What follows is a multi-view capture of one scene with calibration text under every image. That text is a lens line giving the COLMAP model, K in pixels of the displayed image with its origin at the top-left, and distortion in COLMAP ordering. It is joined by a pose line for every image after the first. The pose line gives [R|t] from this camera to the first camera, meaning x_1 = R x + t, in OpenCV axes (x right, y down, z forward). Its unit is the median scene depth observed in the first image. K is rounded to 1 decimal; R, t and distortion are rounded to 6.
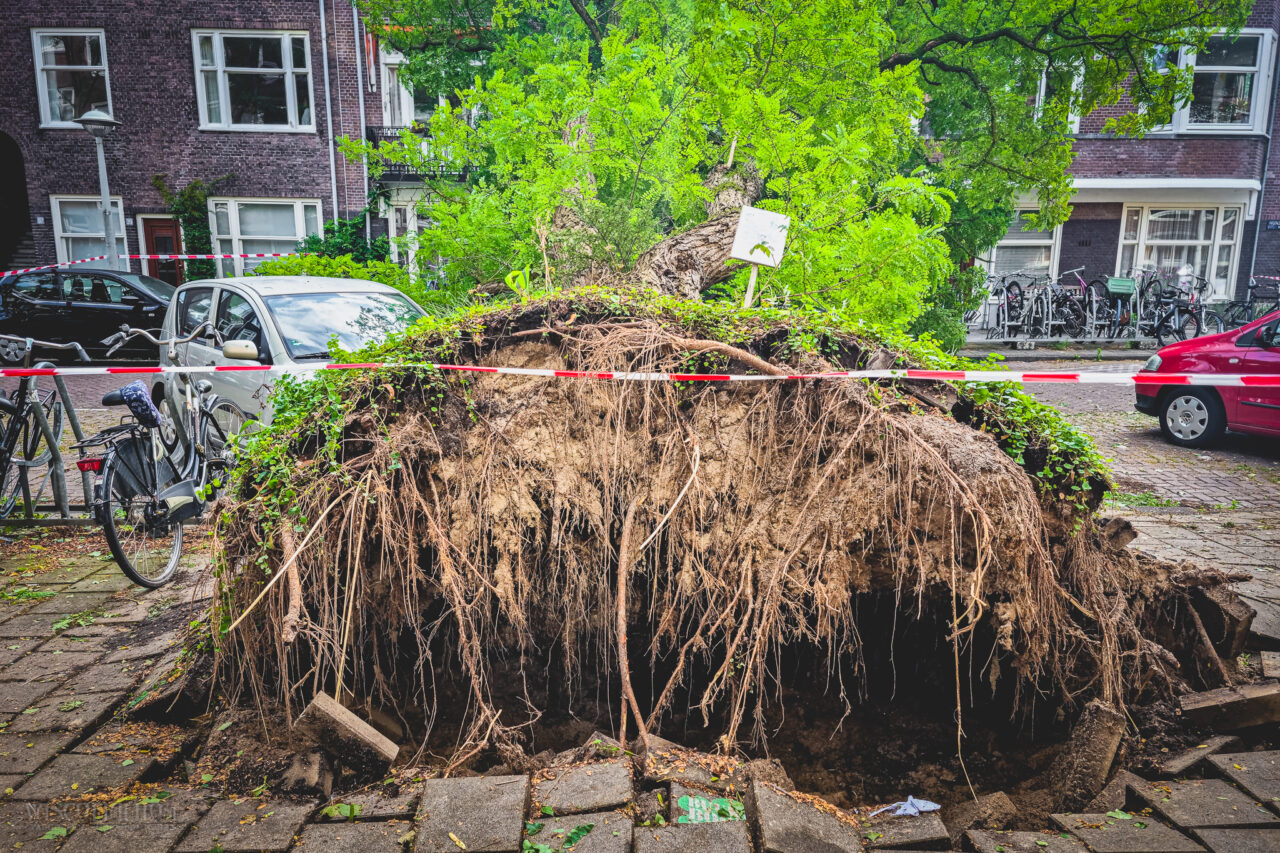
lens RADIAL K [[990.5, 0, 641.3], [0, 990.5, 478.5], [0, 0, 1]] dist [0.109690, -0.109110]
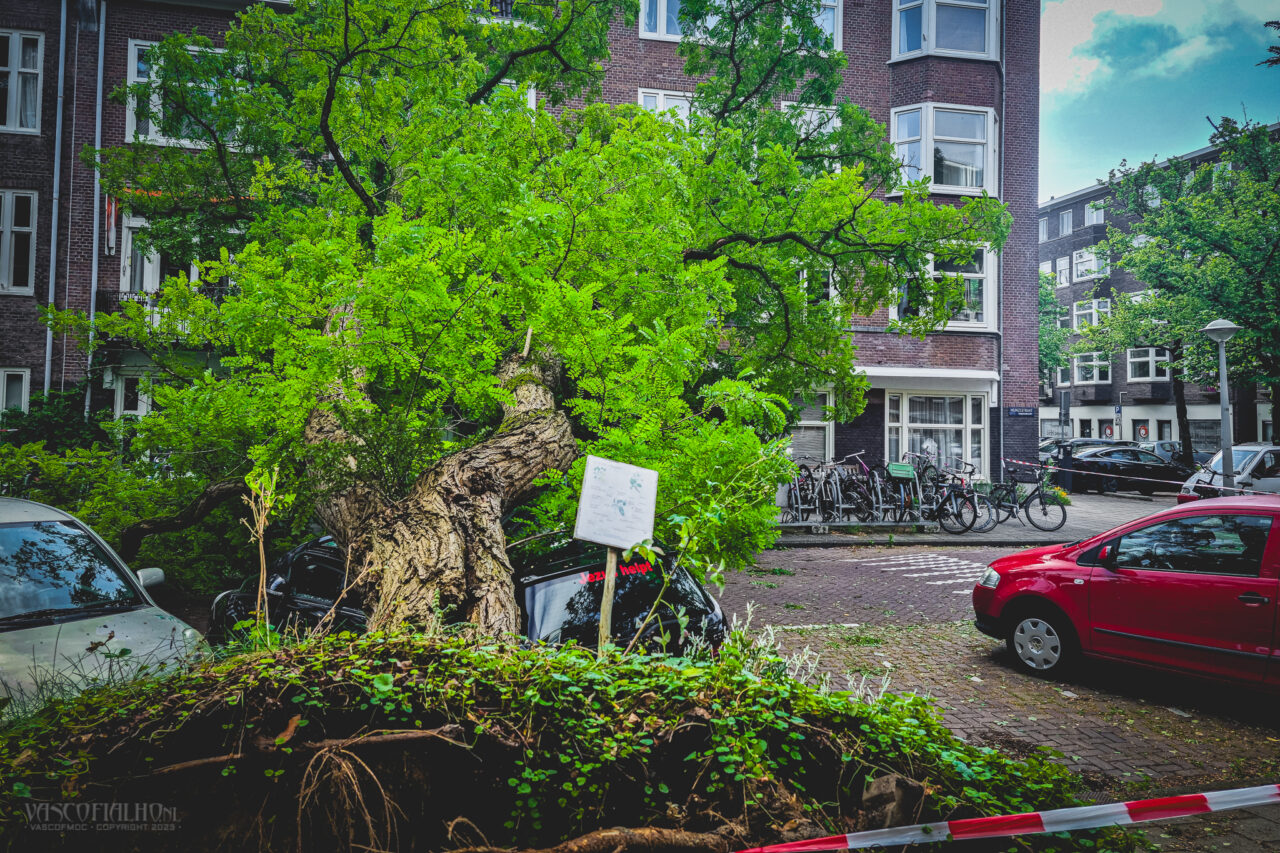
lens RADIAL K [[984.6, 0, 642.7], [0, 984.6, 361.0], [0, 0, 1]] dist [0.106844, -0.094890]
pose [[0.974516, 0.022527, 0.223182, -0.007204], [0.038608, 0.963252, -0.265810, -0.093206], [-0.220969, 0.267653, 0.937835, 0.209905]]
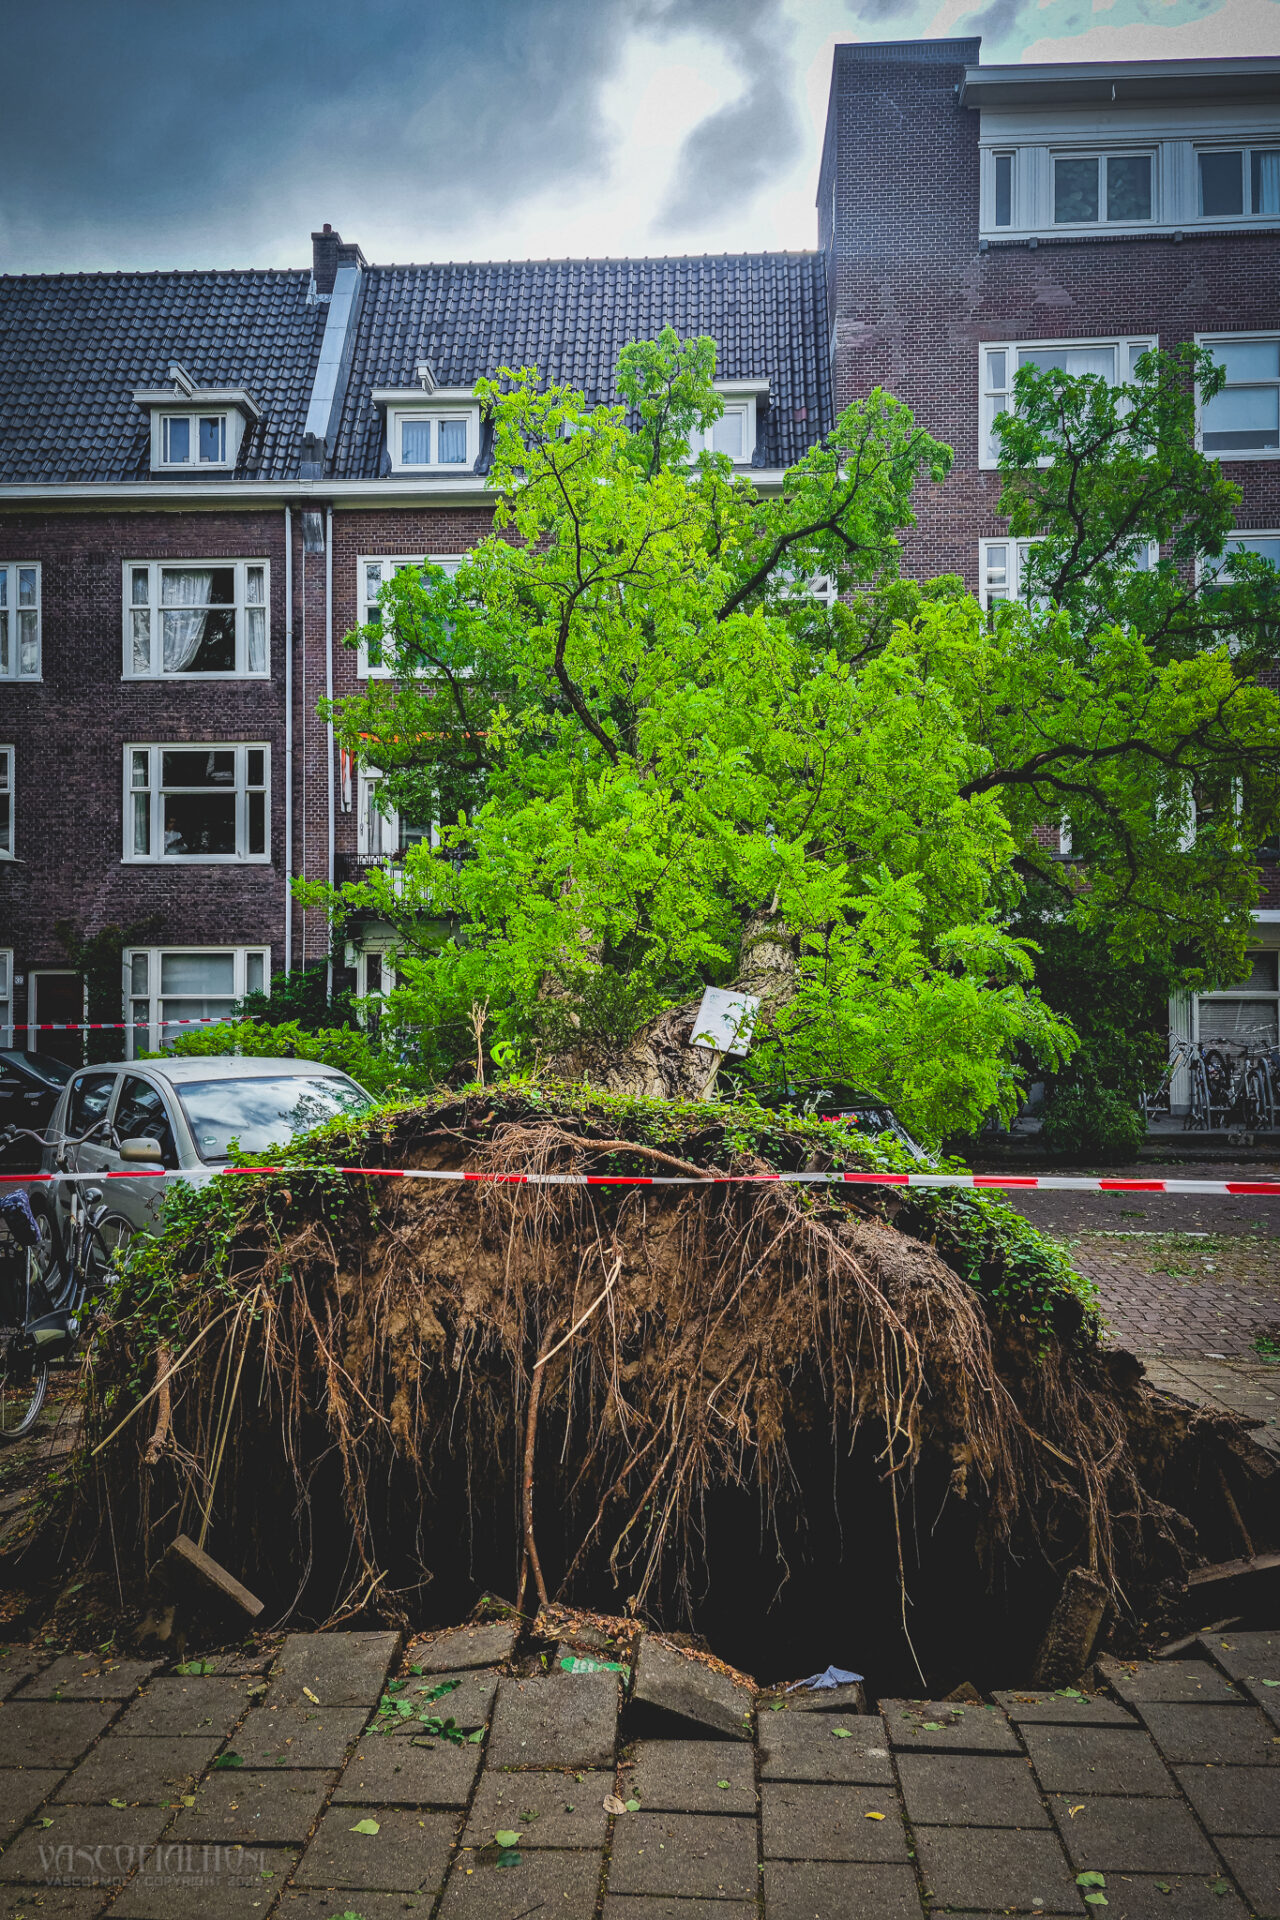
lens RADIAL K [[1495.3, 0, 640.0], [0, 1495.3, 960.0], [0, 0, 1]] dist [0.091508, -0.045081]
pose [[0.997953, -0.009459, -0.063253, 0.075021], [-0.006369, 0.969389, -0.245446, 0.018170], [0.063638, 0.245347, 0.967344, -0.175436]]
